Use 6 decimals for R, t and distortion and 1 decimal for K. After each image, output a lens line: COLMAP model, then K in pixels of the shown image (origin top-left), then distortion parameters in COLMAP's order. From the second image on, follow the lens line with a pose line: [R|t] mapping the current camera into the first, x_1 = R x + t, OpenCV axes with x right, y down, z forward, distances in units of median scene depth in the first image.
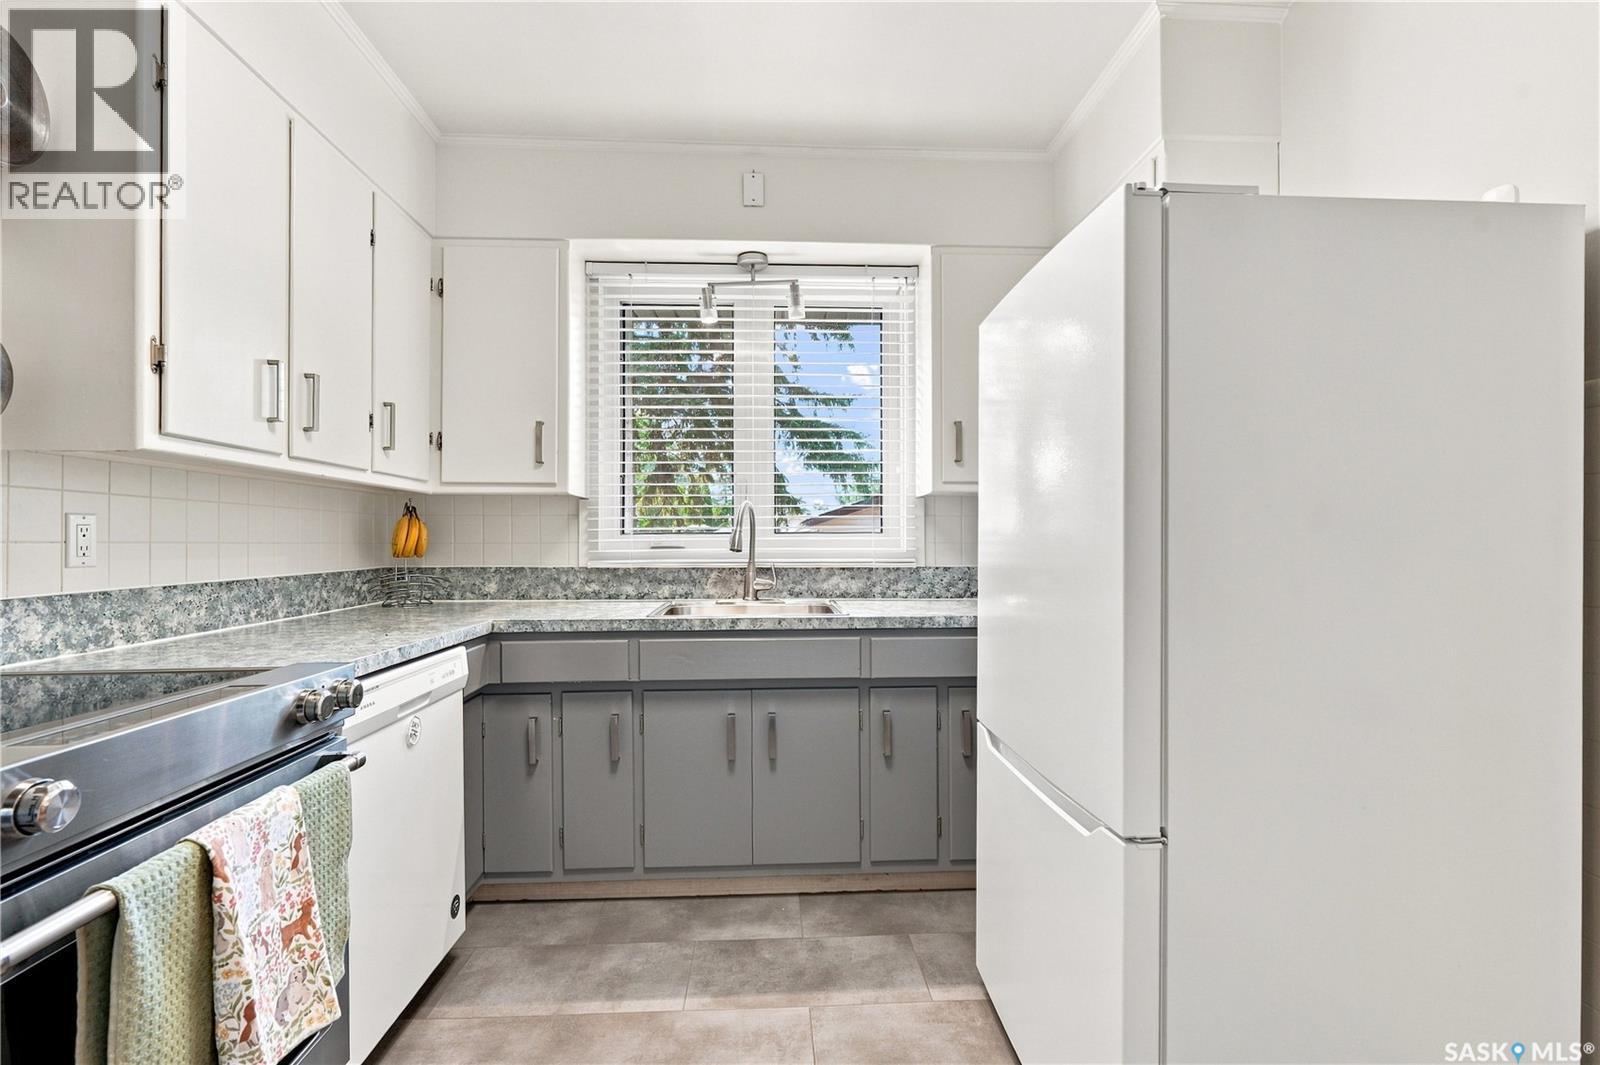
lens RADIAL K [[735.2, 0, 802.5], [0, 735.2, 541.5], [0, 0, 1]] dist [0.001306, 0.000890]
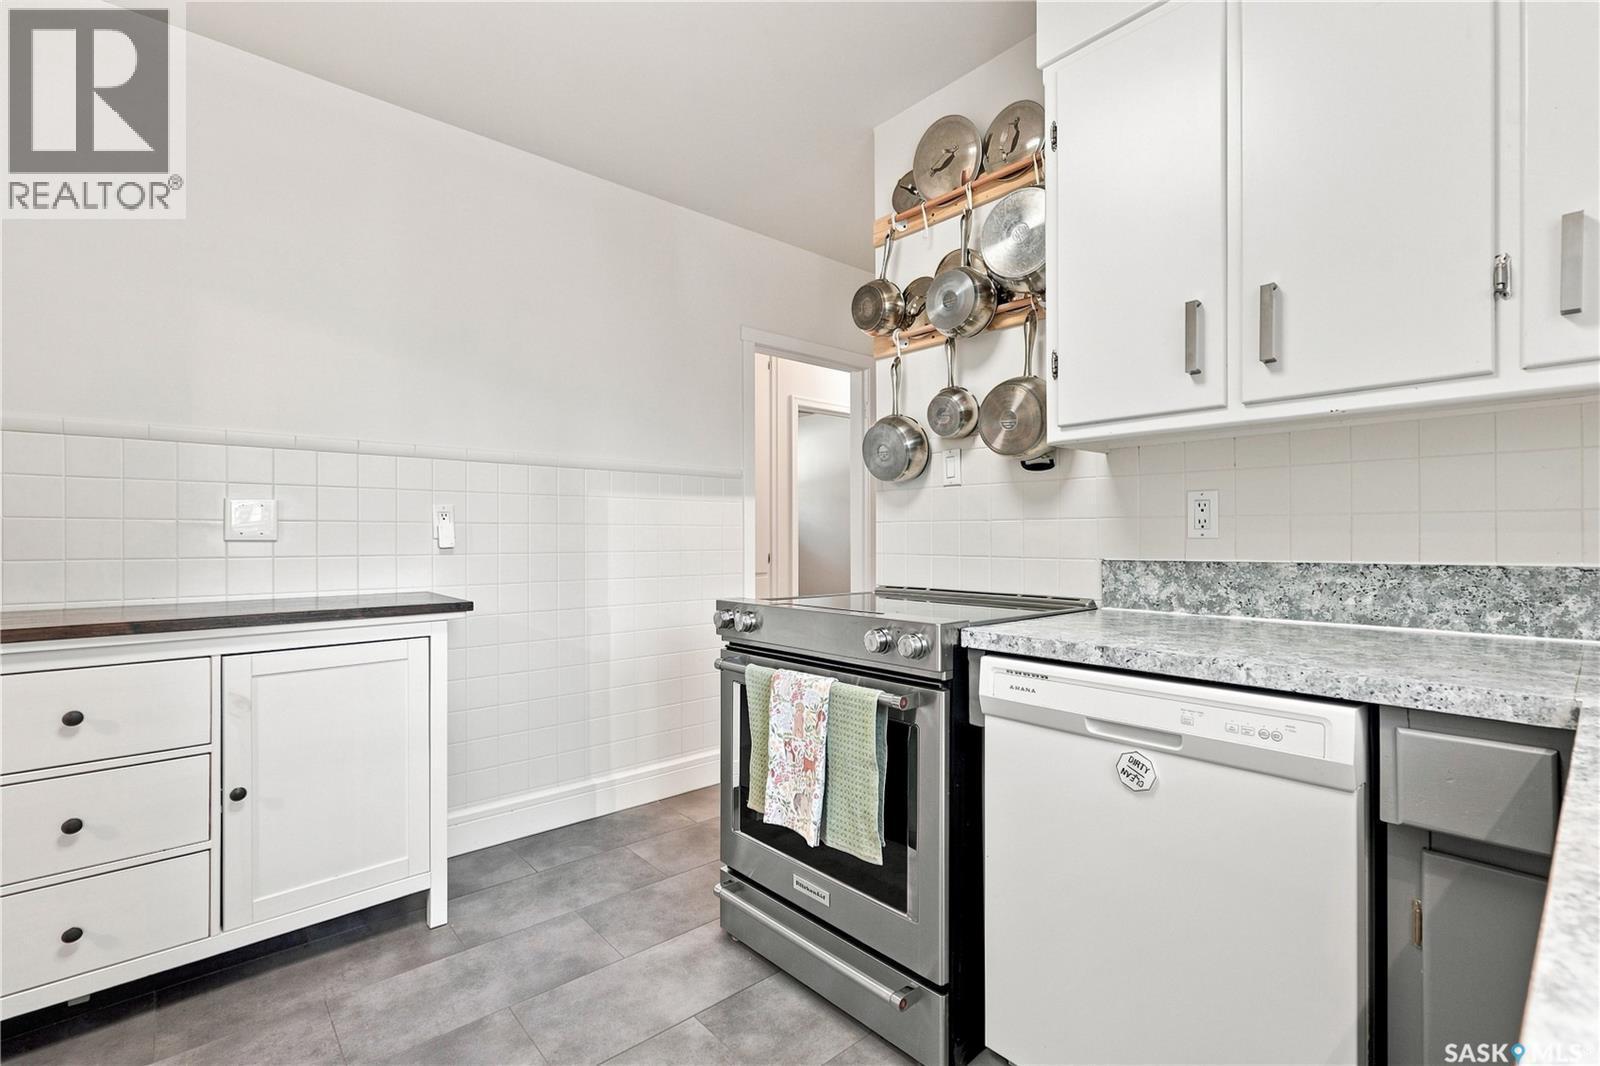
lens RADIAL K [[728.3, 0, 804.1], [0, 728.3, 537.3], [0, 0, 1]] dist [0.002483, 0.000254]
pose [[-0.781793, 0.005626, -0.623513, 0.132012], [0.004620, 0.999984, 0.003230, 0.019016], [0.623521, -0.000356, -0.781807, 1.048034]]
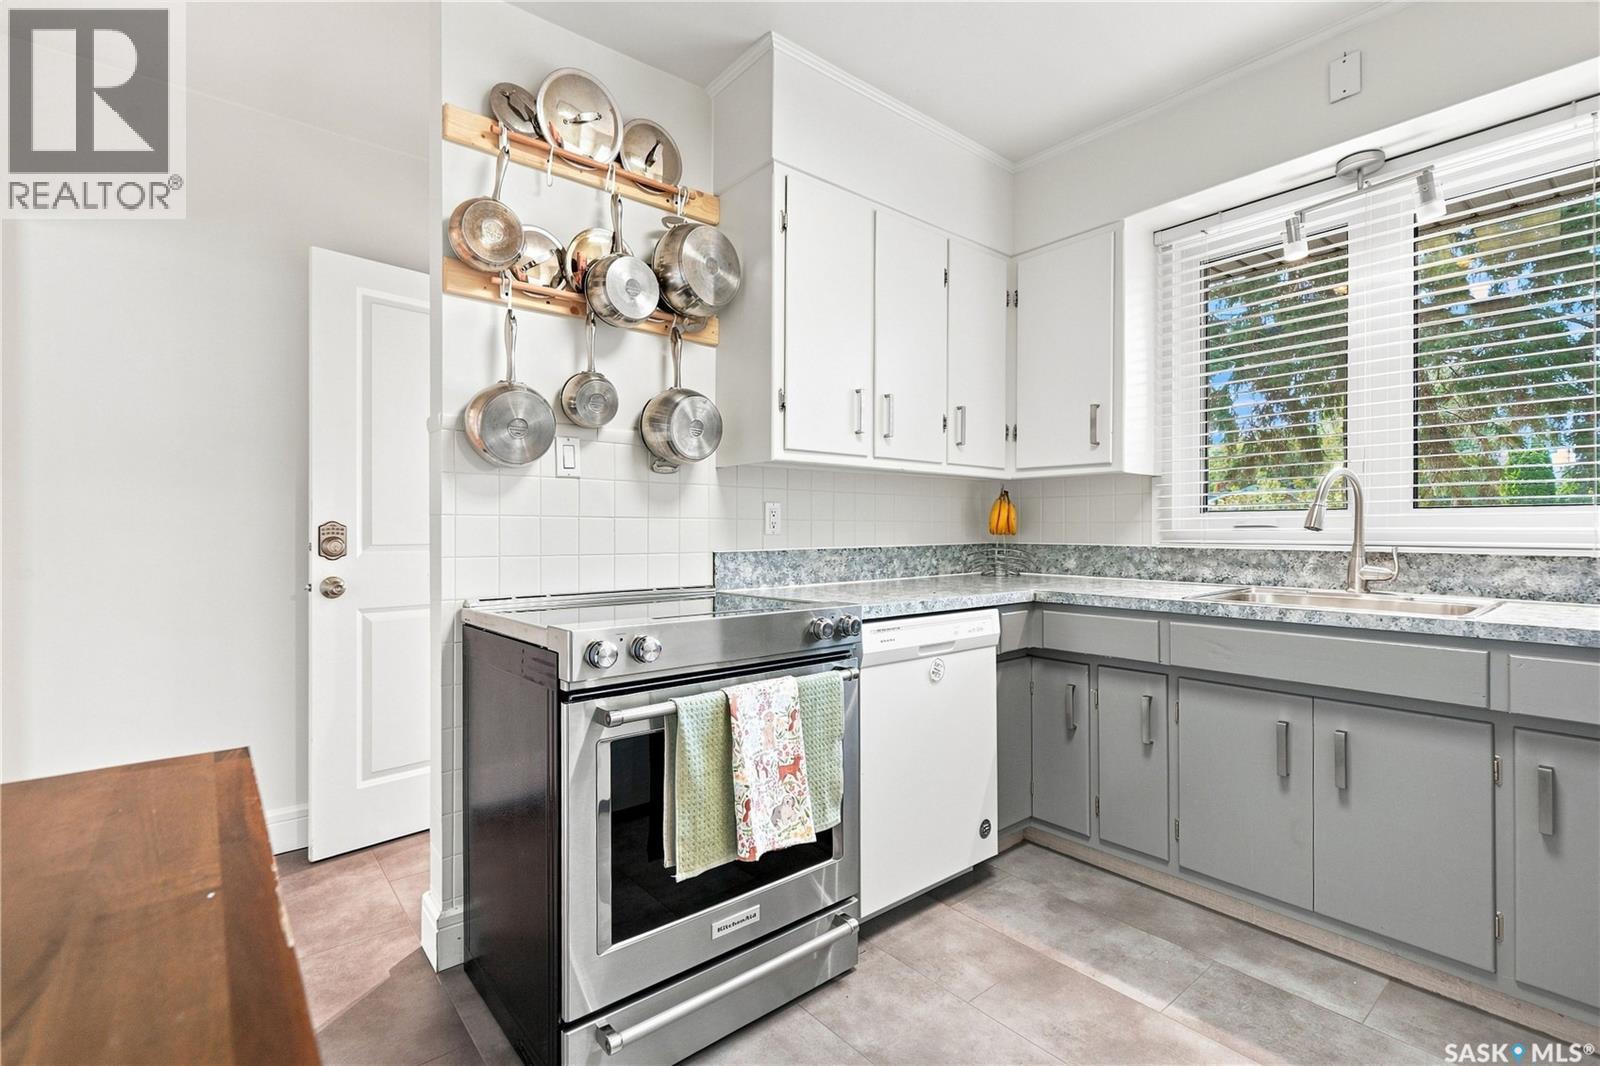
lens RADIAL K [[732.2, 0, 806.1], [0, 732.2, 530.3], [0, 0, 1]] dist [0.001135, 0.000232]
pose [[0.600815, 0.003579, -0.799380, 0.254873], [-0.001751, 0.999993, 0.003161, 0.013812], [0.799386, -0.000499, 0.600817, 0.059897]]
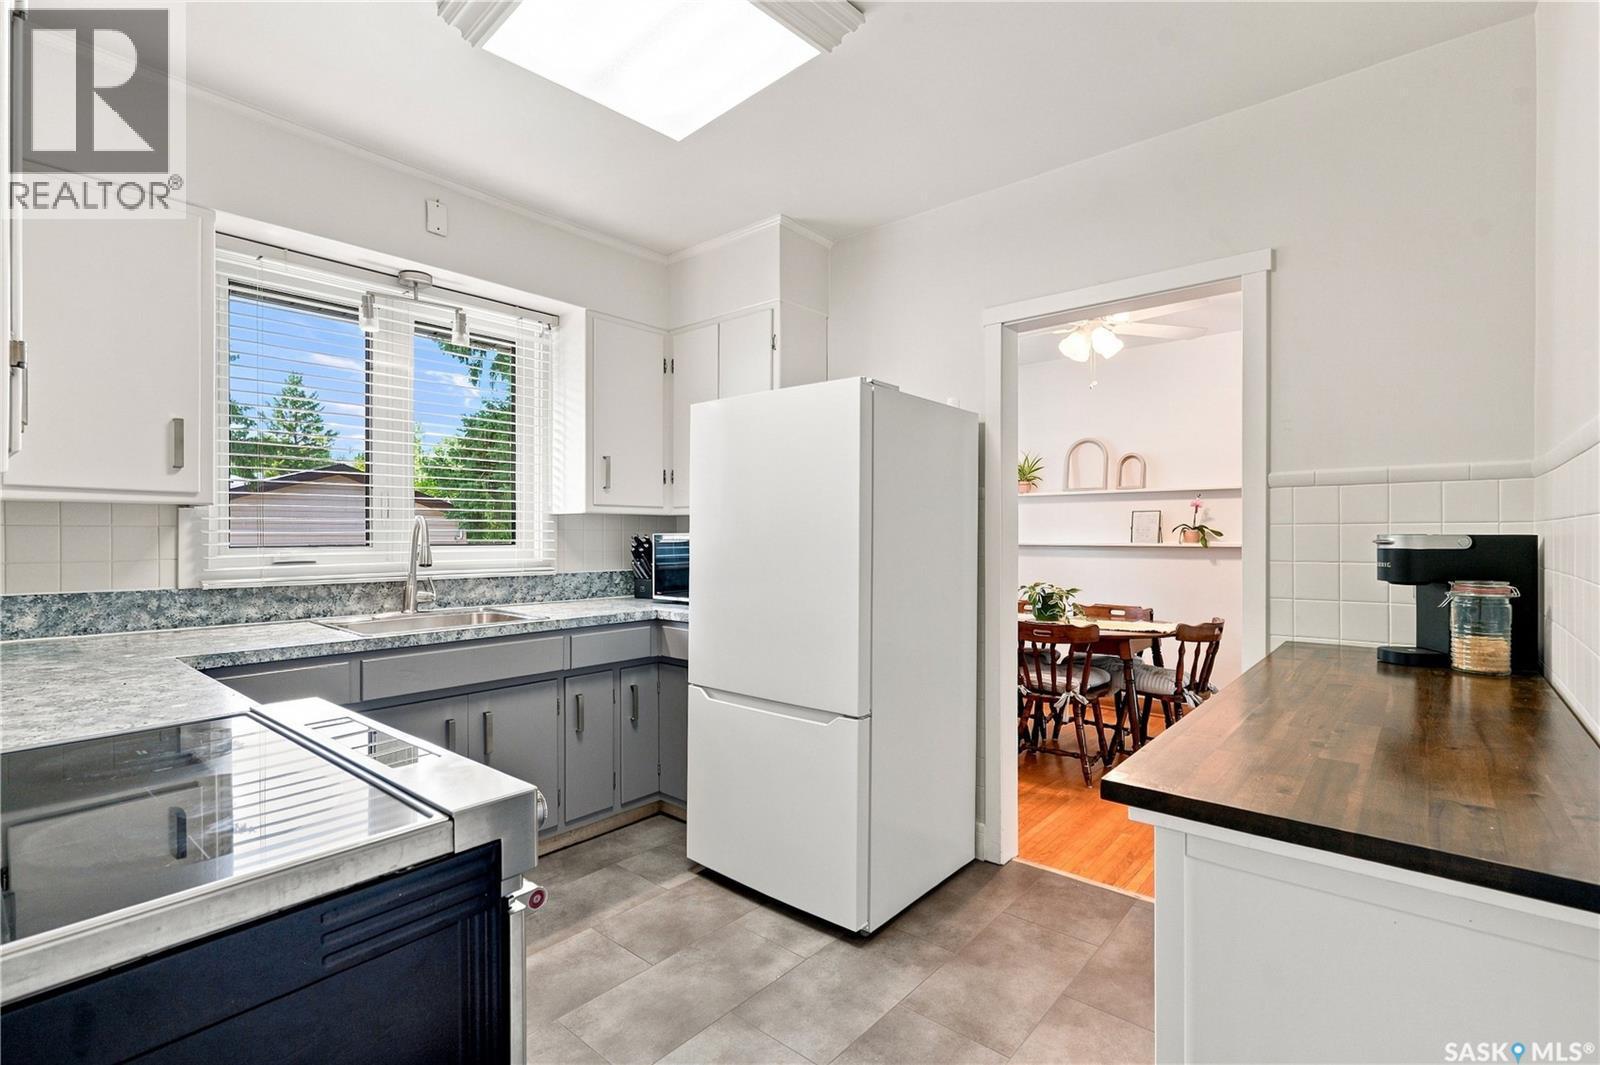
lens RADIAL K [[731.4, 0, 799.1], [0, 731.4, 538.4], [0, 0, 1]] dist [0.002405, 0.000317]
pose [[0.688952, -0.000744, 0.724807, -0.539378], [-0.003377, 0.999985, 0.004237, -0.036595], [-0.724800, -0.005367, 0.688939, -0.102645]]
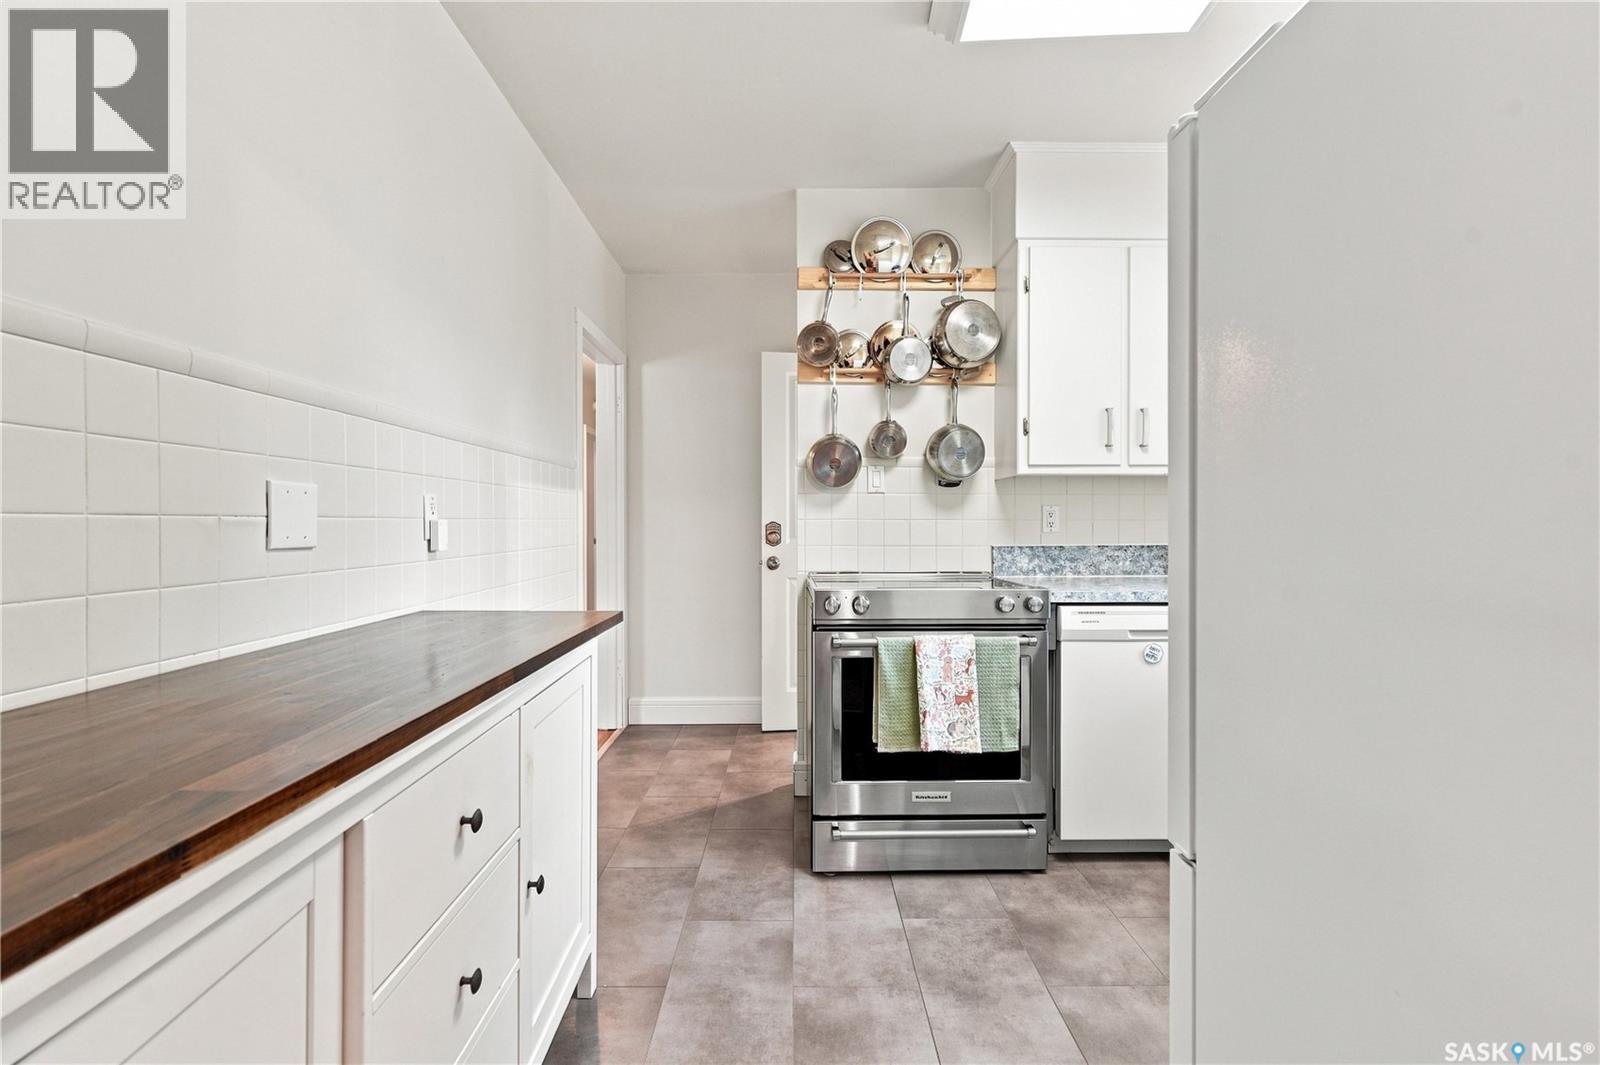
lens RADIAL K [[732.2, 0, 806.1], [0, 732.2, 529.8], [0, 0, 1]] dist [0.001135, 0.000232]
pose [[-0.034792, 0.014446, -0.999290, 0.700859], [0.000510, 0.999896, 0.014437, -0.001126], [0.999394, -0.000007, -0.034795, 0.293183]]
